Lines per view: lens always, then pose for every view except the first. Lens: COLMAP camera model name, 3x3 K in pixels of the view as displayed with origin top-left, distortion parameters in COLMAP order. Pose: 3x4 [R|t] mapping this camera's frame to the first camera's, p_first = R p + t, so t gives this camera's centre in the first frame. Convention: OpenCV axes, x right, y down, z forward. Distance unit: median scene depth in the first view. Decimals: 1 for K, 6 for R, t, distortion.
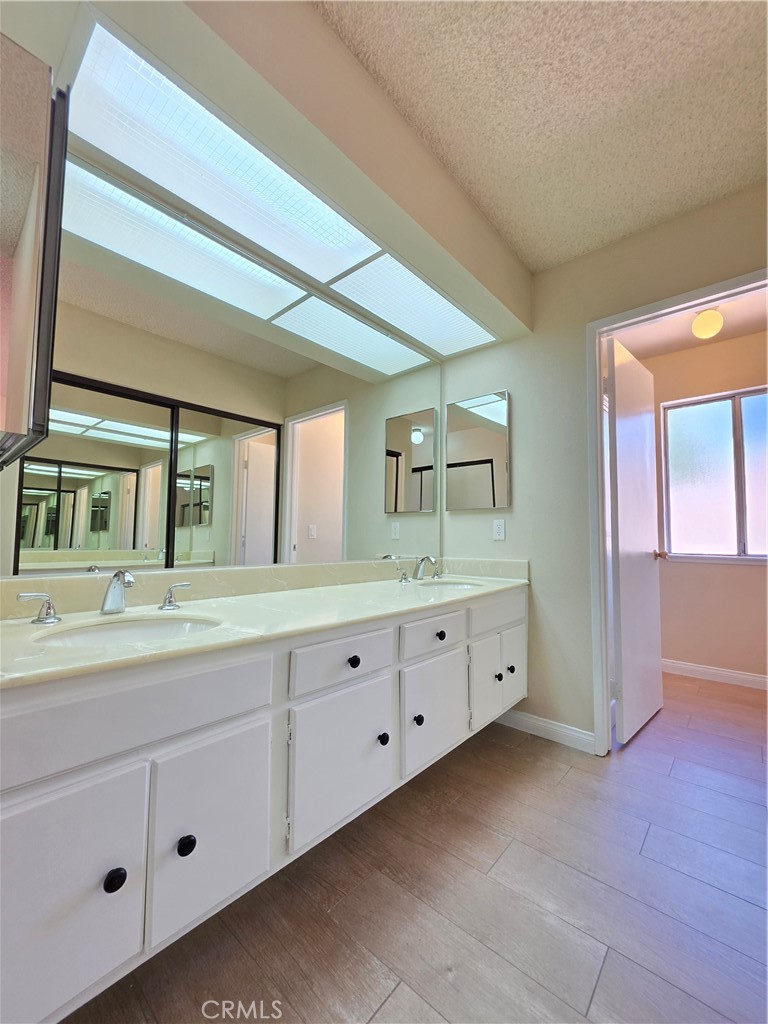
lens RADIAL K [[414.4, 0, 386.2], [0, 414.4, 515.3], [0, 0, 1]] dist [-0.000415, -0.000125]
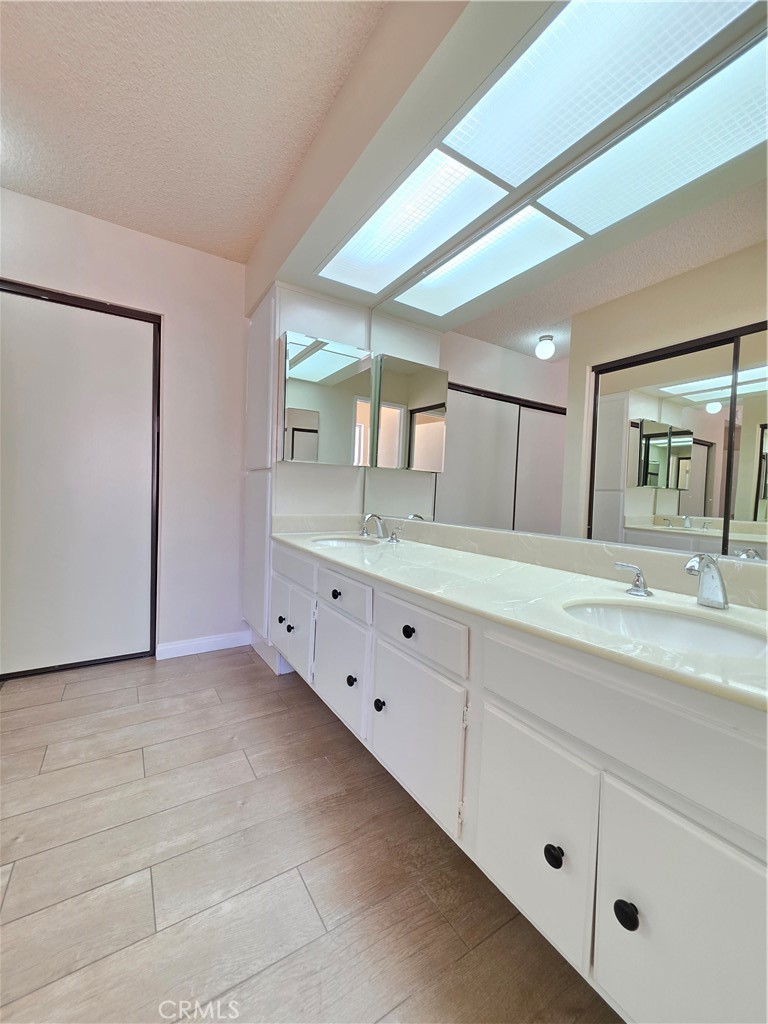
lens RADIAL K [[414.4, 0, 392.1], [0, 414.4, 503.7], [0, 0, 1]] dist [-0.000415, -0.000125]
pose [[-0.273808, 0.009431, -0.961738, 0.975391], [0.029125, 0.999575, 0.001510, 0.067250], [0.961343, -0.027597, -0.273966, 1.365776]]
